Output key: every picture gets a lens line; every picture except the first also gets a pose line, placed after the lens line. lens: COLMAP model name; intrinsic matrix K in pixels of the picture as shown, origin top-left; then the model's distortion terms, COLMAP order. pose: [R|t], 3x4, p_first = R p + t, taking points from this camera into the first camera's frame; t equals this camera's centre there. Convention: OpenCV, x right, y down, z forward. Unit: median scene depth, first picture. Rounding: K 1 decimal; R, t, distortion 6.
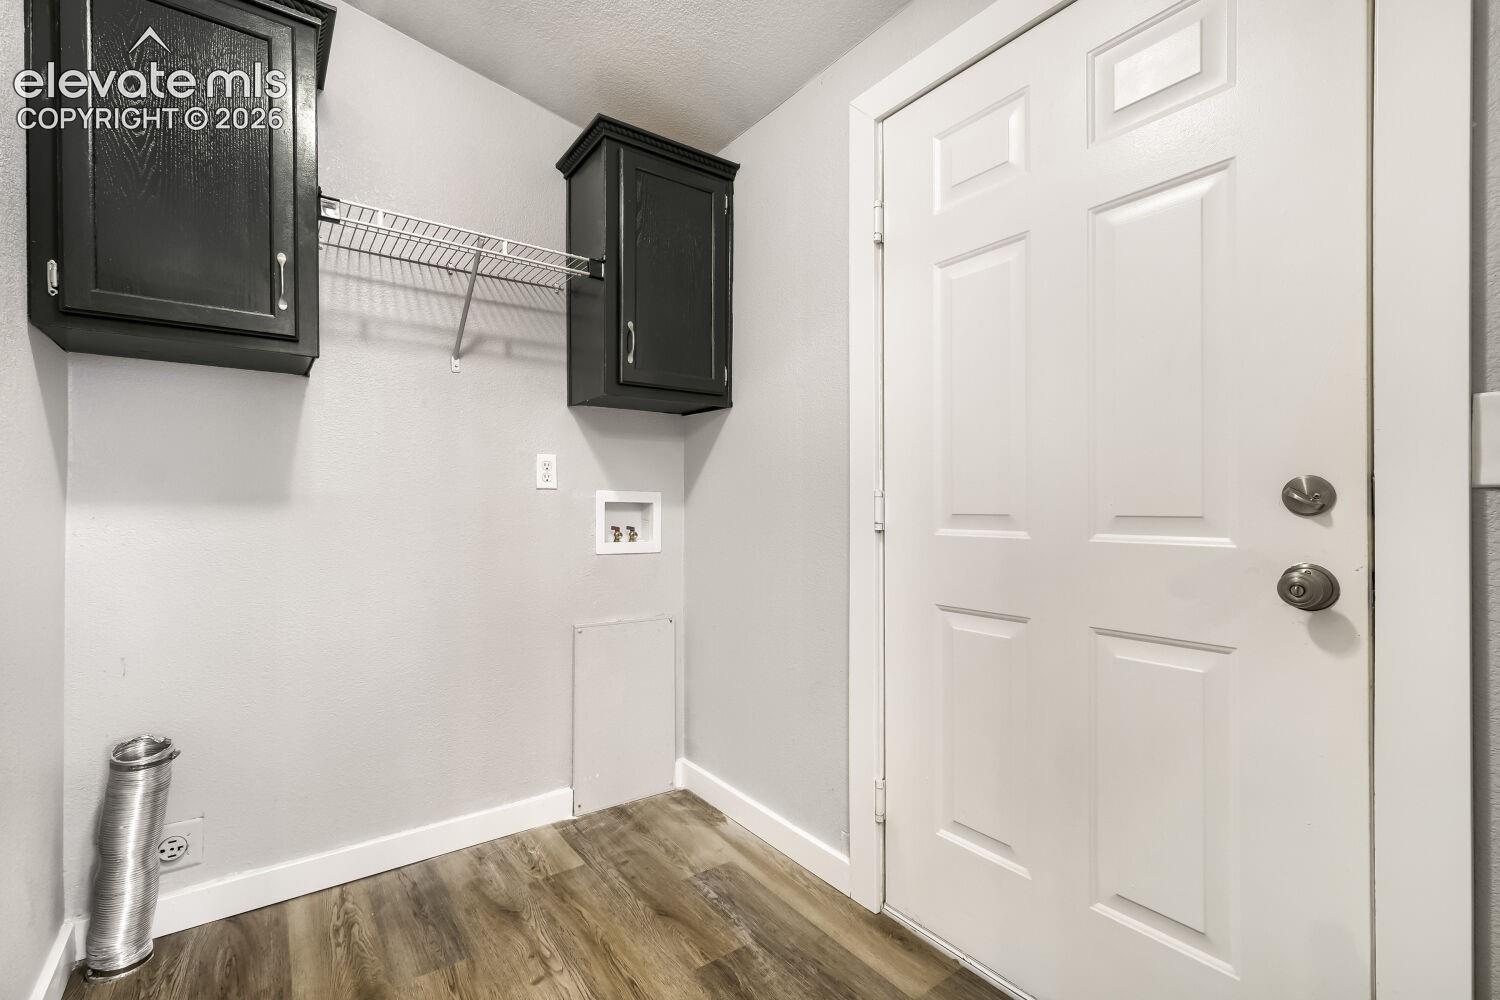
lens RADIAL K [[654.8, 0, 734.7], [0, 654.8, 499.5], [0, 0, 1]] dist [-0.001591, -0.000700]
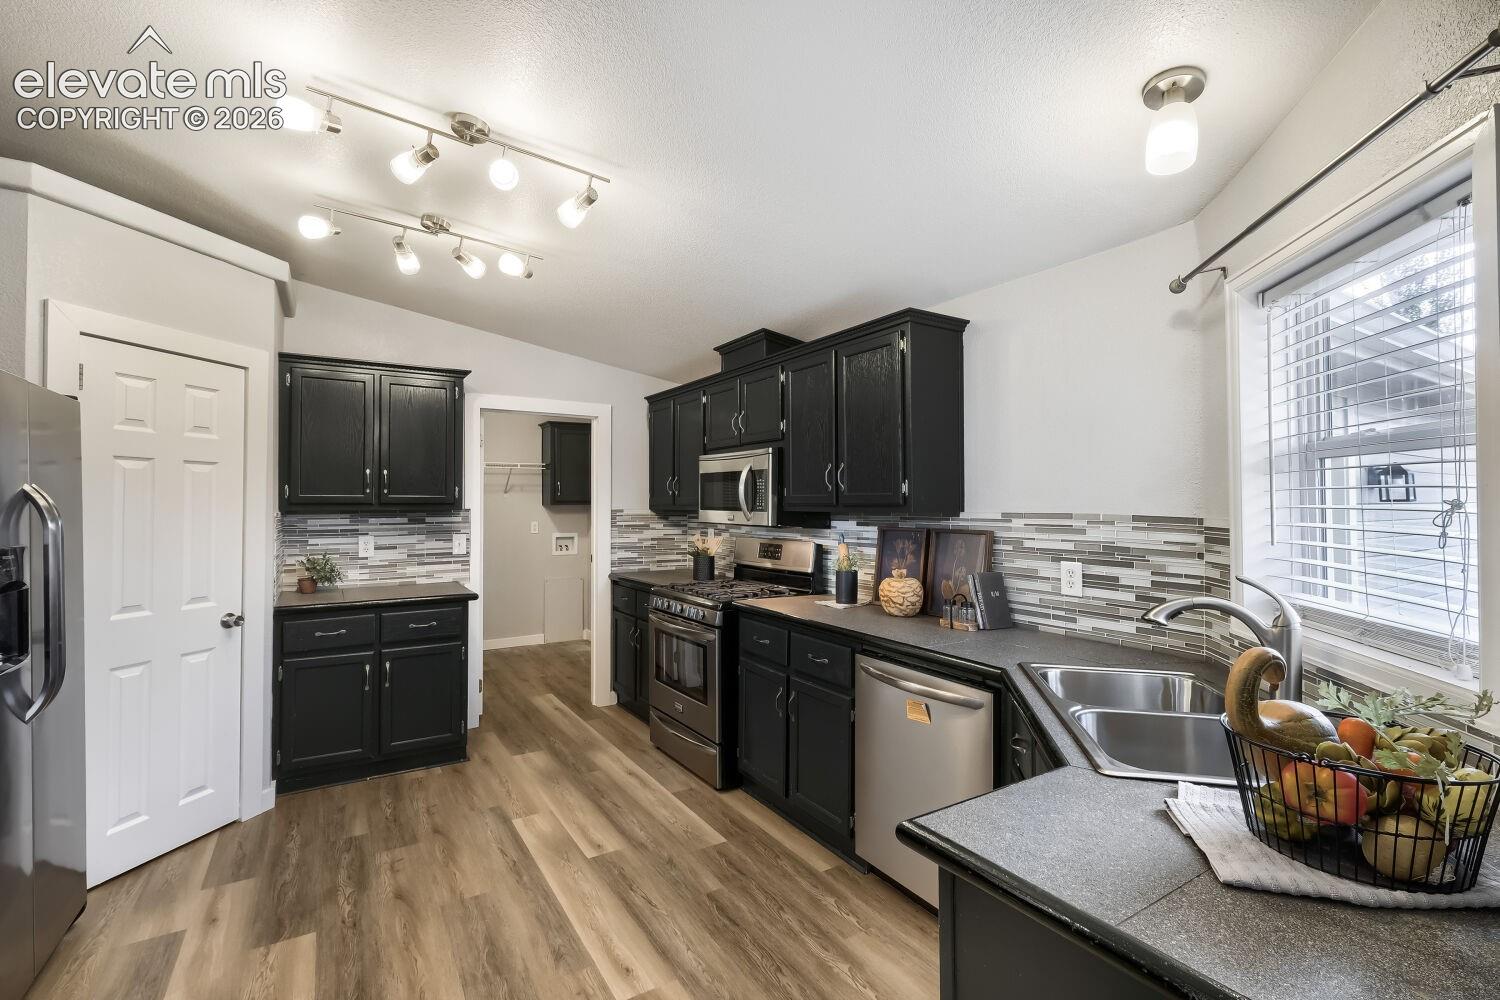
lens RADIAL K [[654.8, 0, 750.3], [0, 654.8, 493.3], [0, 0, 1]] dist [-0.001591, -0.000700]
pose [[0.997813, -0.002777, -0.066047, 0.851043], [0.003019, 0.999989, 0.003569, -0.196585], [0.066036, -0.003761, 0.997810, -1.833764]]
